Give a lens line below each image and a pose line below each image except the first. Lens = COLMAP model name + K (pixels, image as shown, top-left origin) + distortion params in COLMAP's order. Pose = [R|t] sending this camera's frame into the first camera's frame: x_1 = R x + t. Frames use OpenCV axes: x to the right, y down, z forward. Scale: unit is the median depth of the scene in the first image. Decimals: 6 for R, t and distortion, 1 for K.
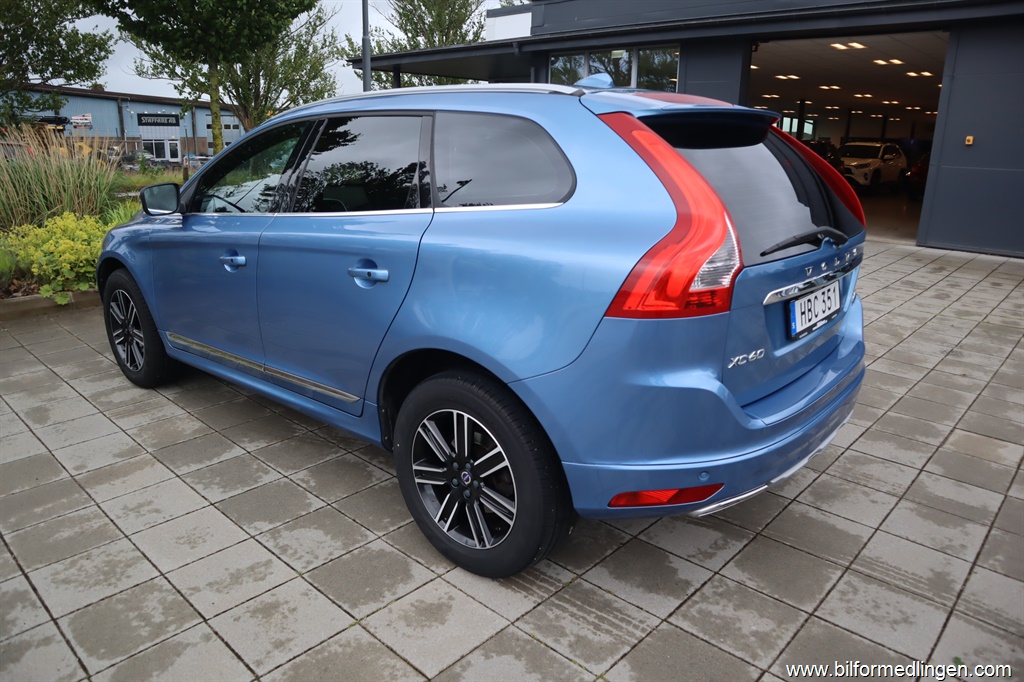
lens RADIAL K [[709.4, 0, 511.6], [0, 709.4, 348.1], [0, 0, 1]] dist [-0.123496, 0.075834]
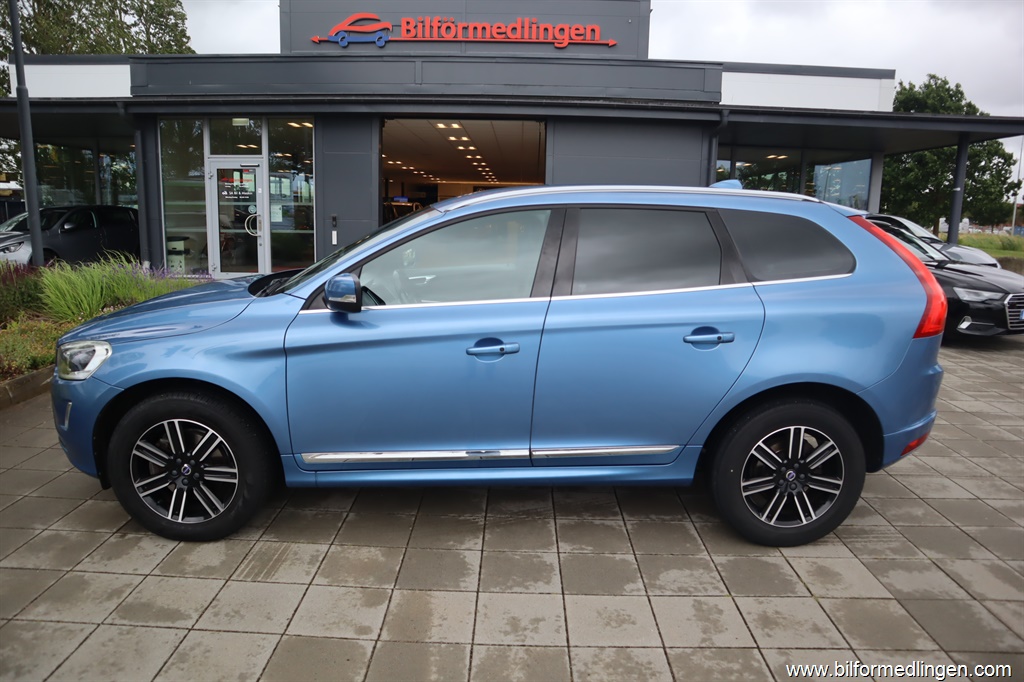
lens RADIAL K [[709.4, 0, 511.6], [0, 709.4, 348.1], [0, 0, 1]] dist [-0.123496, 0.075834]
pose [[0.739875, -0.131973, 0.659673, -1.117005], [0.184775, 0.982723, -0.010638, -0.121990], [-0.646872, 0.129762, 0.751478, 0.263745]]
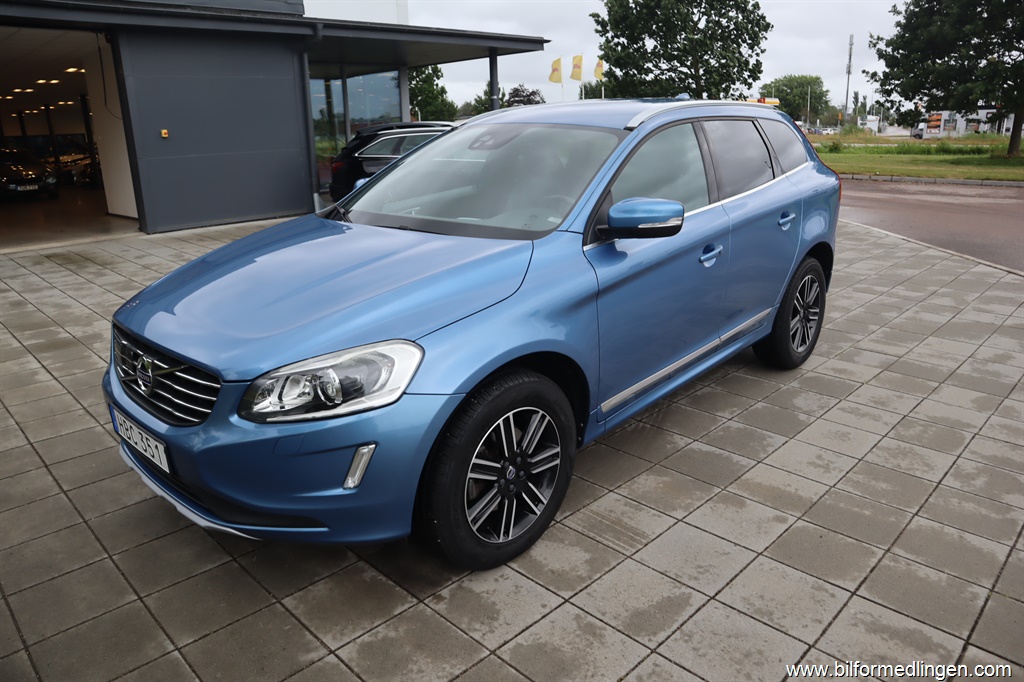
lens RADIAL K [[709.4, 0, 511.6], [0, 709.4, 348.1], [0, 0, 1]] dist [-0.123496, 0.075834]
pose [[0.035249, -0.320148, 0.946712, -1.585688], [0.313989, 0.902879, 0.293634, -0.438009], [-0.948772, 0.286907, 0.132349, 1.284710]]
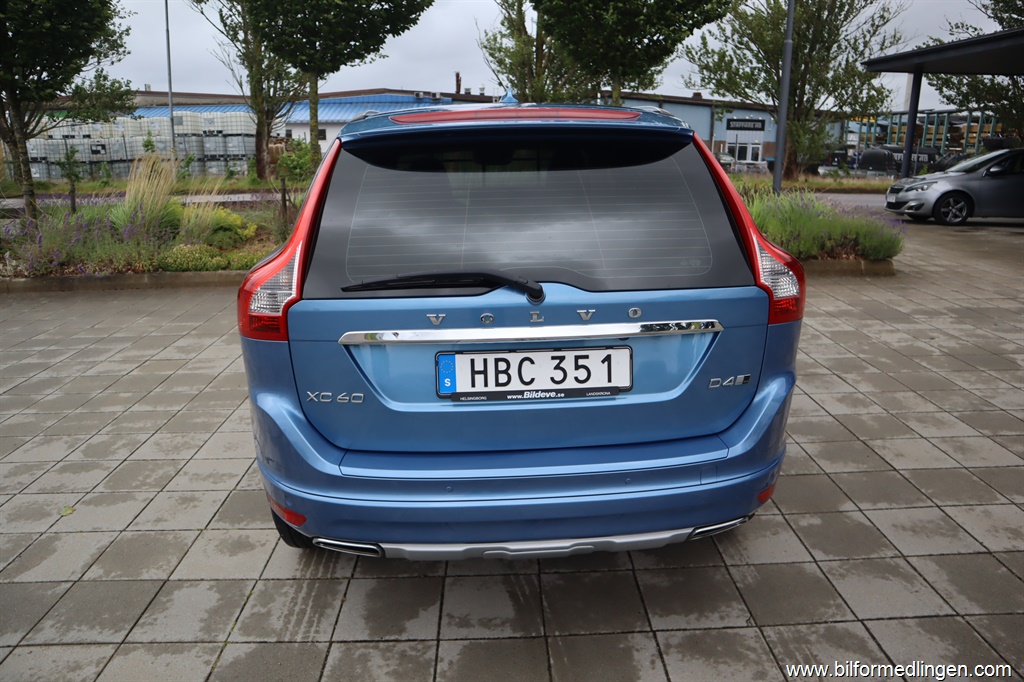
lens RADIAL K [[710.8, 0, 516.8], [0, 710.8, 356.1], [0, 0, 1]] dist [-0.130896, 0.074304]
pose [[0.701174, 0.192056, -0.686636, 0.806360], [-0.189140, 0.978638, 0.080586, -0.114396], [0.687445, 0.073365, 0.722521, 0.341466]]
